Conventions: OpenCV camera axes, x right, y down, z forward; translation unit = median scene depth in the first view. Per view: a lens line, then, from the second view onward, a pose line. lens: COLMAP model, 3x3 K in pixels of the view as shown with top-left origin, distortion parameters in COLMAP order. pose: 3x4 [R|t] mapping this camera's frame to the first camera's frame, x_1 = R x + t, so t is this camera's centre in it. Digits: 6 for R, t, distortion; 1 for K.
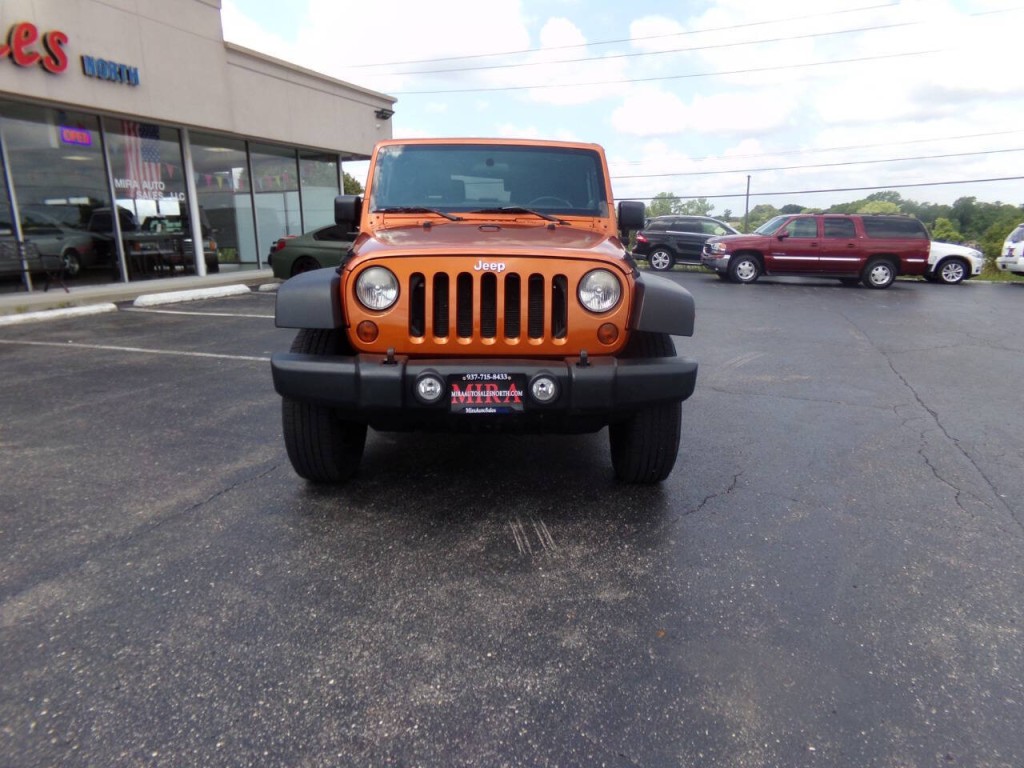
lens RADIAL K [[706.1, 0, 514.1], [0, 706.1, 386.8], [0, 0, 1]] dist [-0.051538, 0.089585]
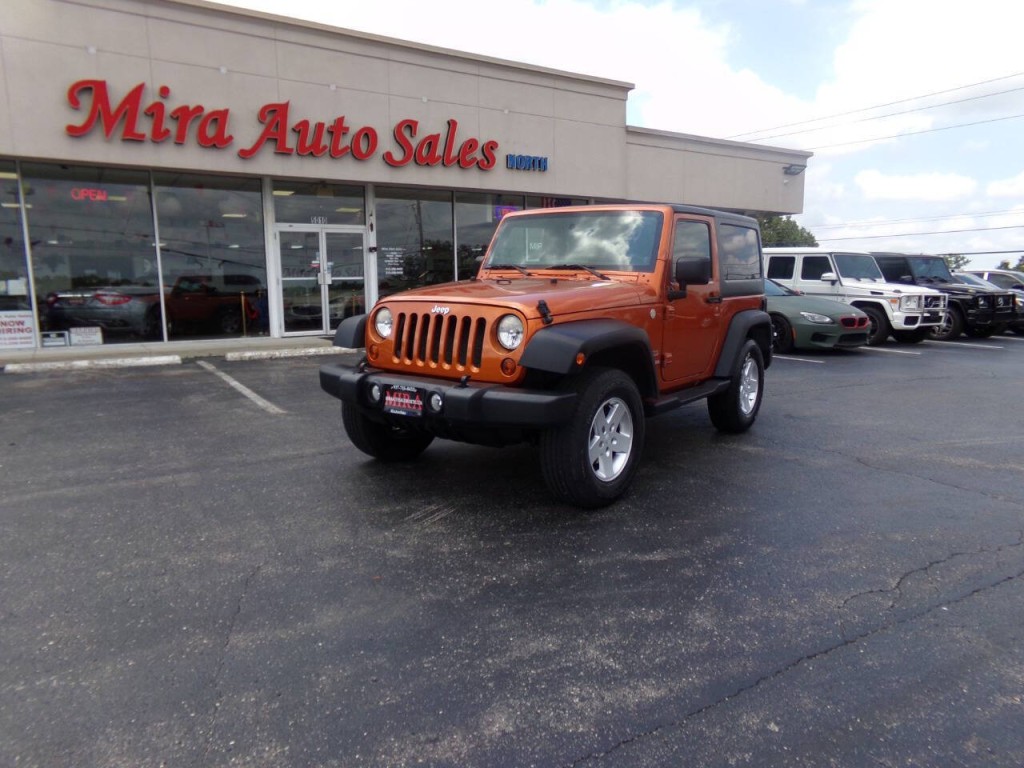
lens RADIAL K [[709.2, 0, 512.0], [0, 709.2, 384.0], [0, 0, 1]] dist [-0.129958, 0.259417]
pose [[0.784099, 0.090602, -0.613986, 0.751295], [-0.138221, 0.989934, -0.030438, -0.007294], [0.605048, 0.108732, 0.788729, 0.031941]]
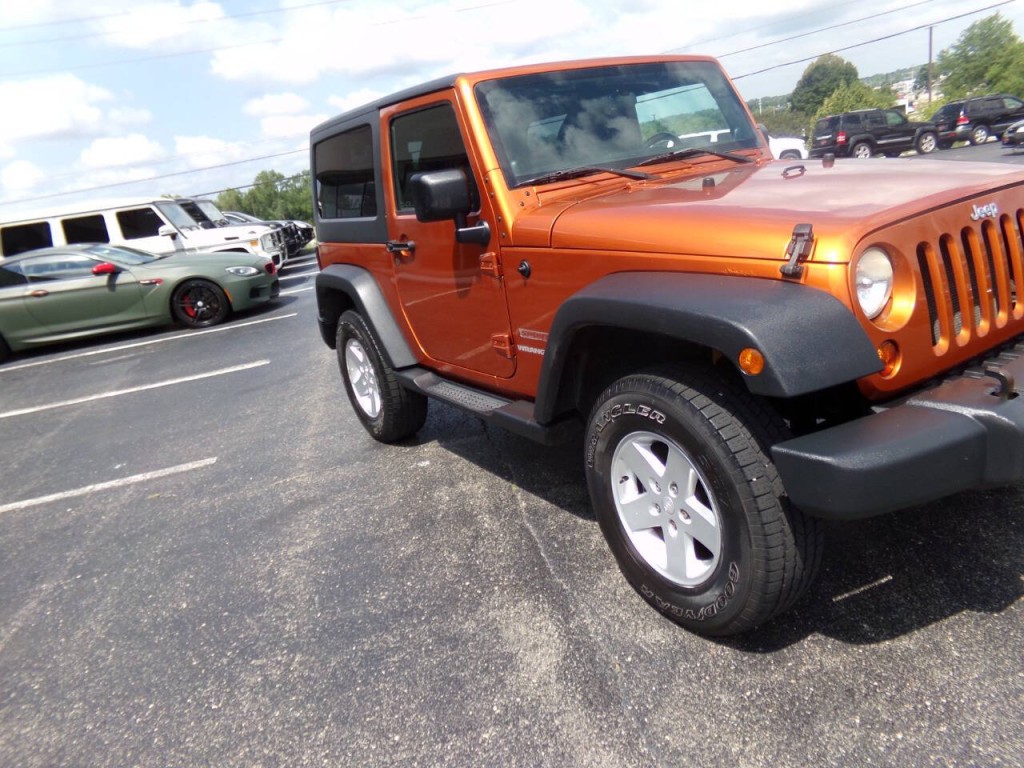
lens RADIAL K [[706.6, 0, 514.7], [0, 706.6, 383.9], [0, 0, 1]] dist [-0.004920, 0.024966]
pose [[0.847368, -0.292429, 0.443231, -0.609431], [0.277721, 0.955499, 0.099461, -0.168138], [-0.452592, 0.038815, 0.890873, 0.510608]]
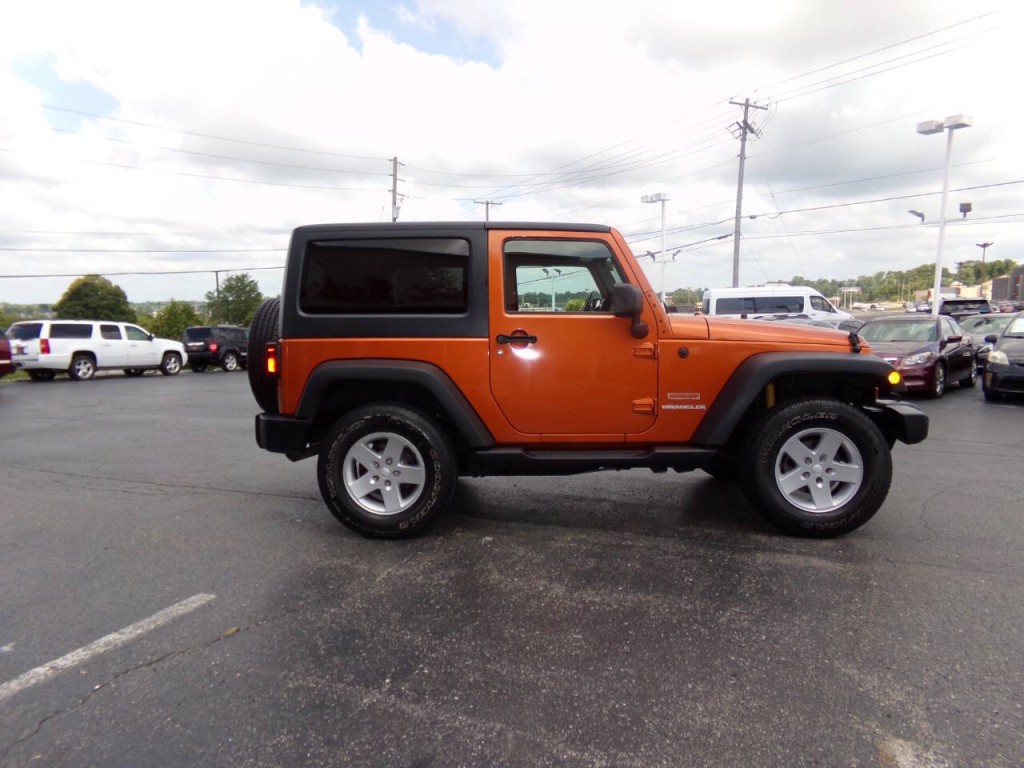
lens RADIAL K [[703.4, 0, 515.4], [0, 703.4, 391.3], [0, 0, 1]] dist [-0.029615, 0.053201]
pose [[0.076826, -0.108002, 0.991178, -1.373185], [0.236260, 0.967775, 0.087139, -0.302788], [-0.968648, 0.227482, 0.099867, 1.289193]]
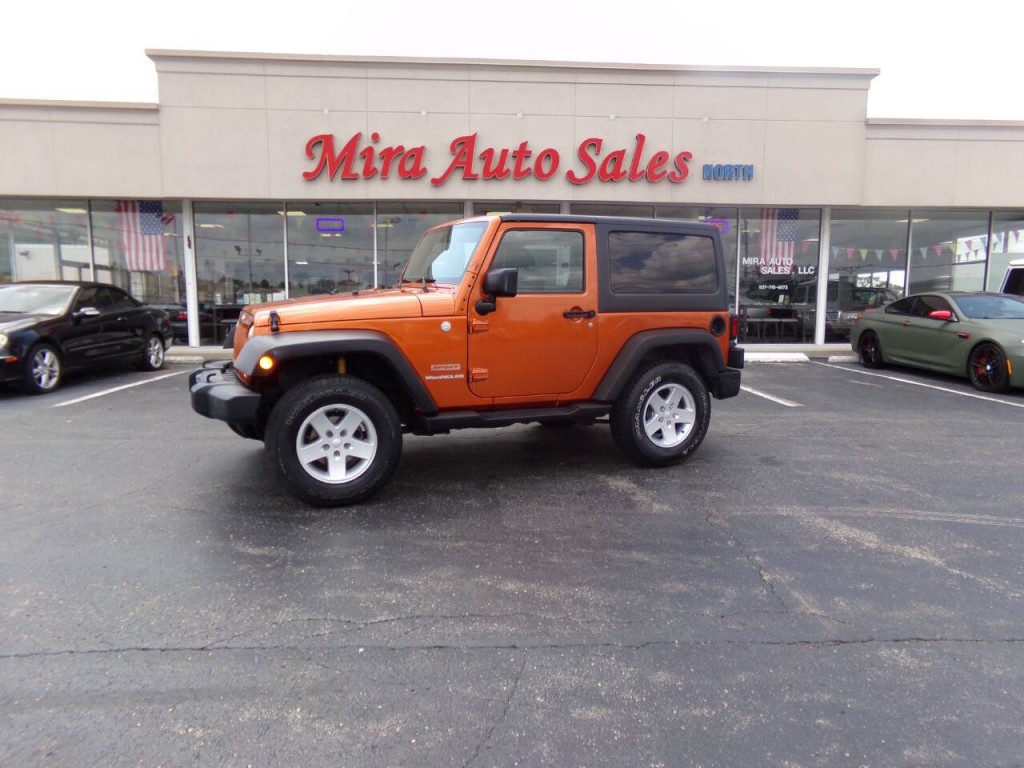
lens RADIAL K [[705.0, 0, 512.0], [0, 705.0, 384.0], [0, 0, 1]] dist [-0.076684, 0.126899]
pose [[0.394089, 0.119762, -0.911236, 1.348026], [-0.214251, 0.976129, 0.035632, -0.173237], [0.893751, 0.181191, 0.410340, 0.764566]]
